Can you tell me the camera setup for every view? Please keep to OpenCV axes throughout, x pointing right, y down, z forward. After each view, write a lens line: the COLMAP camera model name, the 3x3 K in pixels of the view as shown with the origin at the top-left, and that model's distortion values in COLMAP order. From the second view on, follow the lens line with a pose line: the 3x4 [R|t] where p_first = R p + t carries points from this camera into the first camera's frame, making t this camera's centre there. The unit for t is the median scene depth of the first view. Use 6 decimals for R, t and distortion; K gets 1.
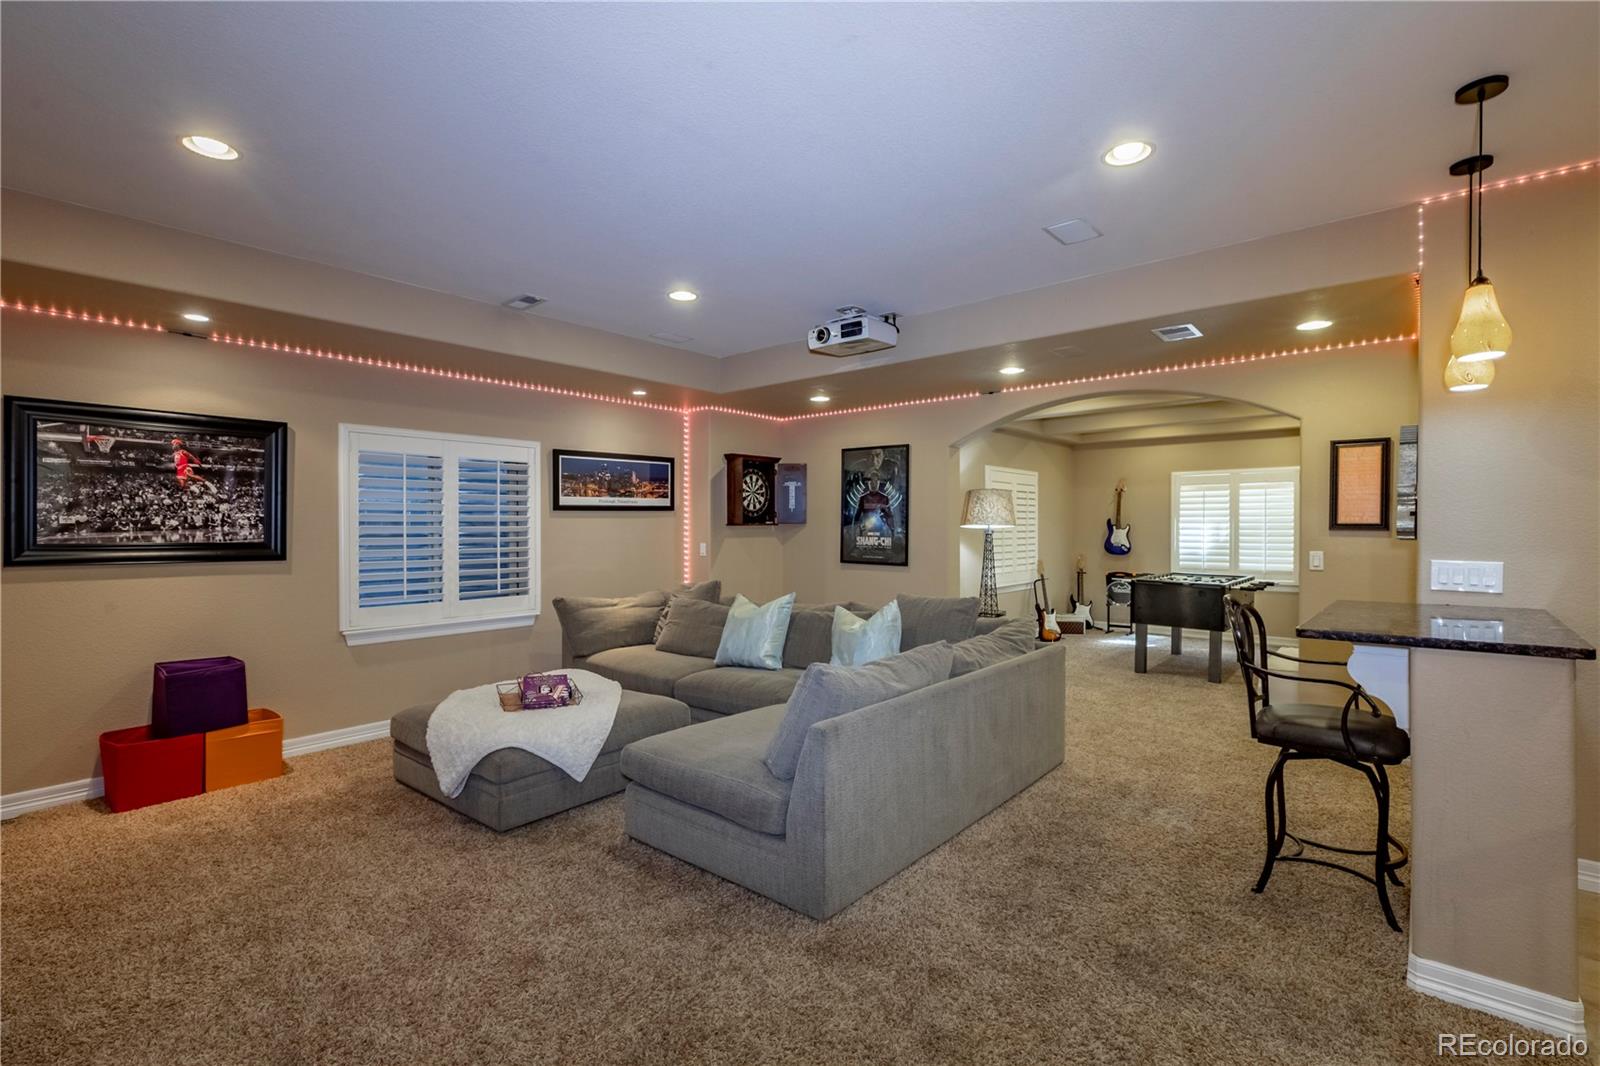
lens RADIAL K [[723.8, 0, 796.9], [0, 723.8, 526.5], [0, 0, 1]] dist [-0.000131, 0.000760]
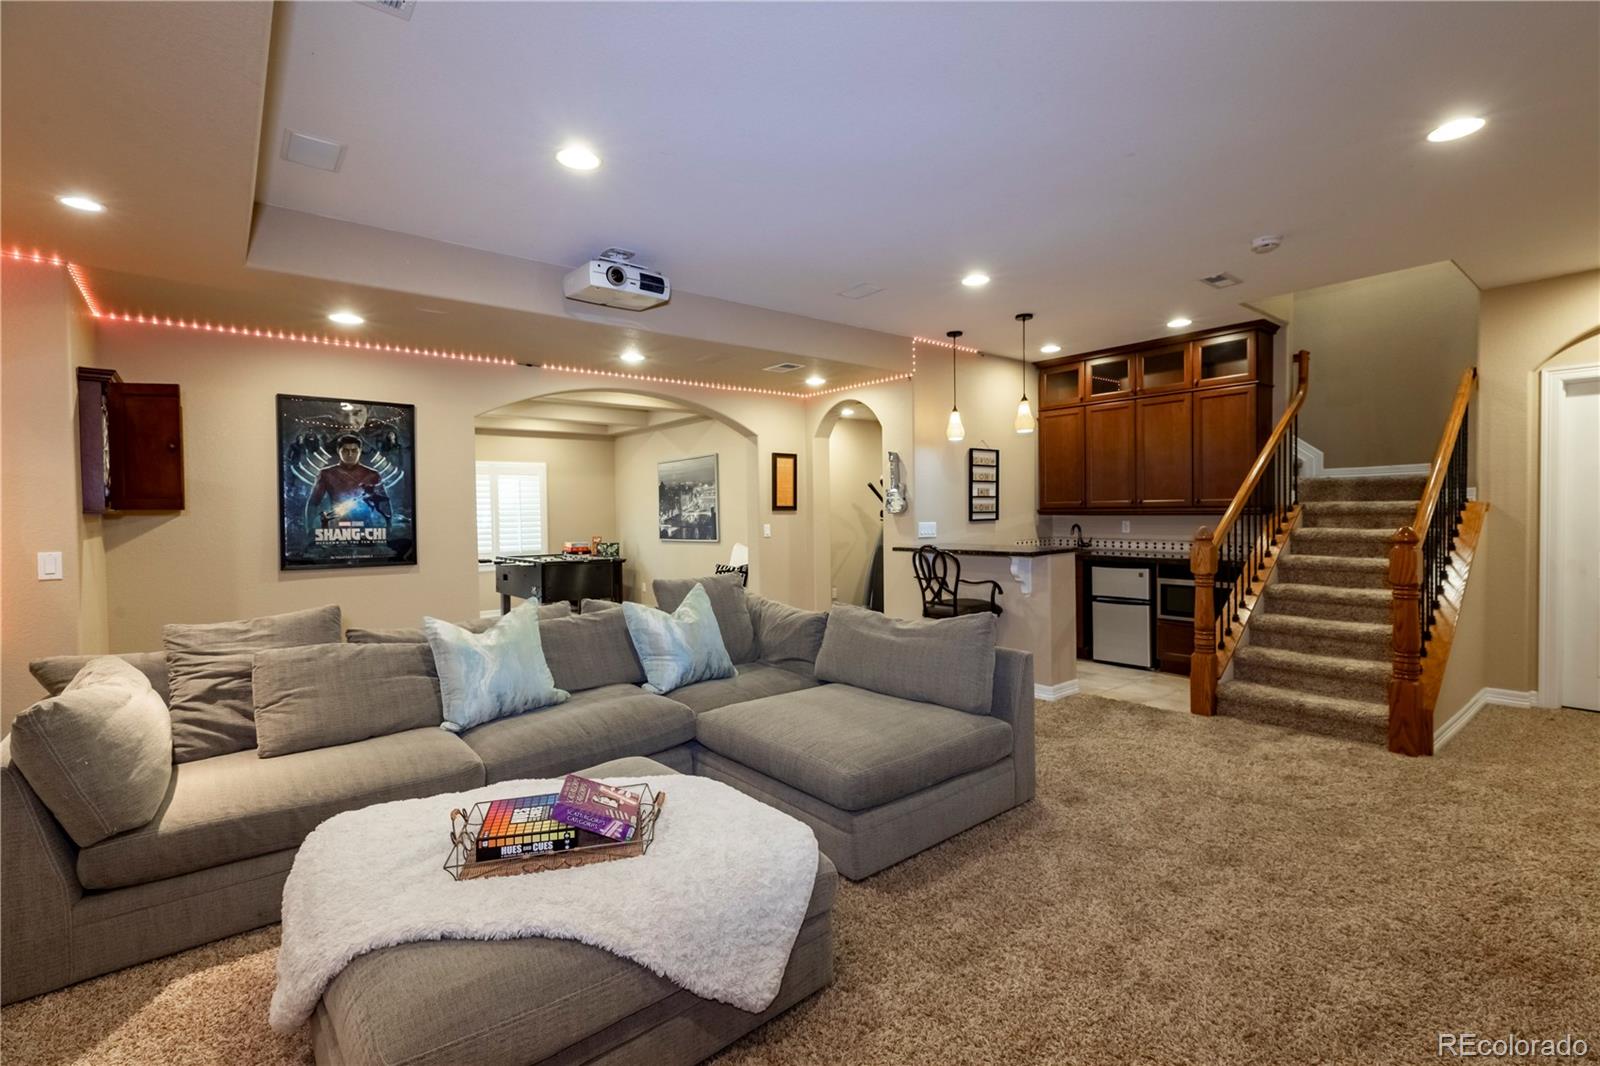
lens RADIAL K [[723.8, 0, 821.8], [0, 723.8, 534.4], [0, 0, 1]] dist [-0.000131, 0.000760]
pose [[0.152156, -0.036276, 0.987691, -0.503709], [0.014219, 0.999303, 0.034512, 0.002362], [-0.988254, 0.008793, 0.152565, 0.434775]]
